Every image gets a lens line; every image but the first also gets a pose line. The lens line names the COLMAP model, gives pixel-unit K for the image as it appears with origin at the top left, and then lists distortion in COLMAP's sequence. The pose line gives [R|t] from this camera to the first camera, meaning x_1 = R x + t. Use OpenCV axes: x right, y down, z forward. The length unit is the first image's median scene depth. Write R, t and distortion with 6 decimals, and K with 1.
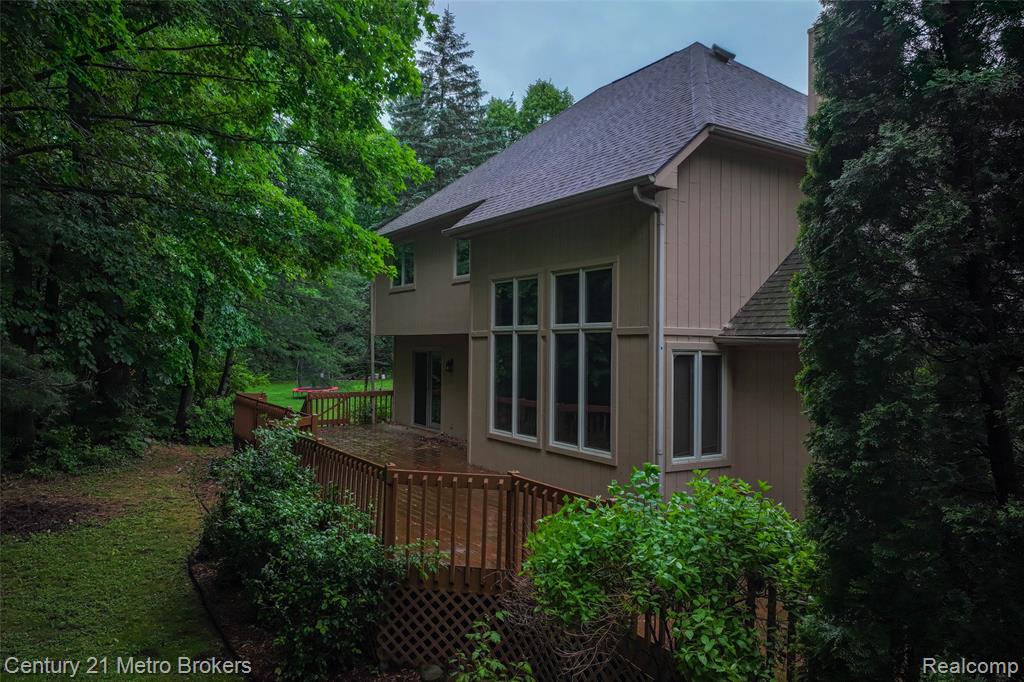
lens RADIAL K [[710.4, 0, 512.0], [0, 710.4, 341.0], [0, 0, 1]] dist [-0.003871, 0.006961]
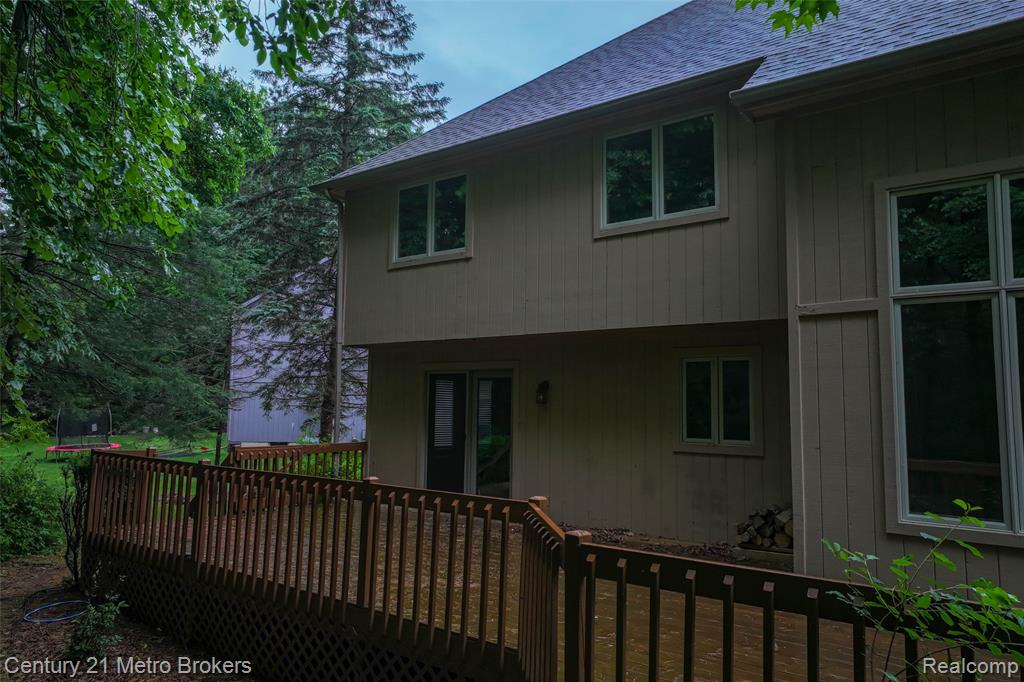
lens RADIAL K [[726.4, 0, 492.6], [0, 726.4, 336.3], [0, 0, 1]] dist [-0.004828, -0.001176]
pose [[0.944637, 0.017632, 0.327643, -0.548844], [0.006028, 0.997454, -0.071058, 0.054597], [-0.328062, 0.069099, 0.942126, 0.827051]]
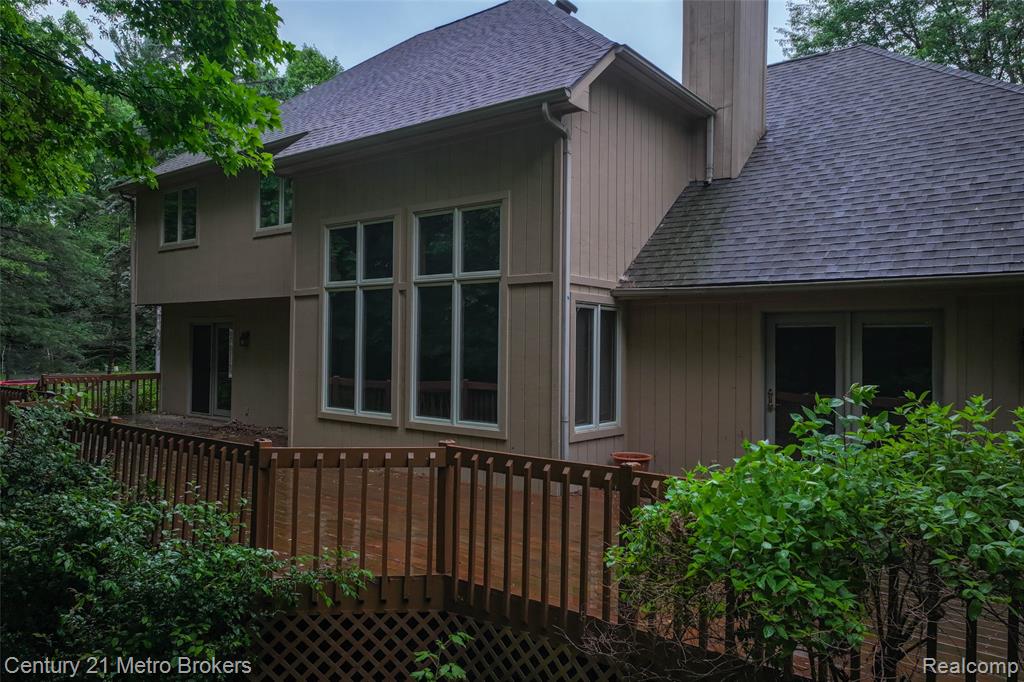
lens RADIAL K [[715.8, 0, 512.0], [0, 715.8, 341.0], [0, 0, 1]] dist [-0.000266, -0.001487]
pose [[0.941879, 0.002942, 0.335940, -0.131245], [-0.005541, 0.999962, 0.006778, 0.052215], [-0.335907, -0.008245, 0.941859, 0.194660]]
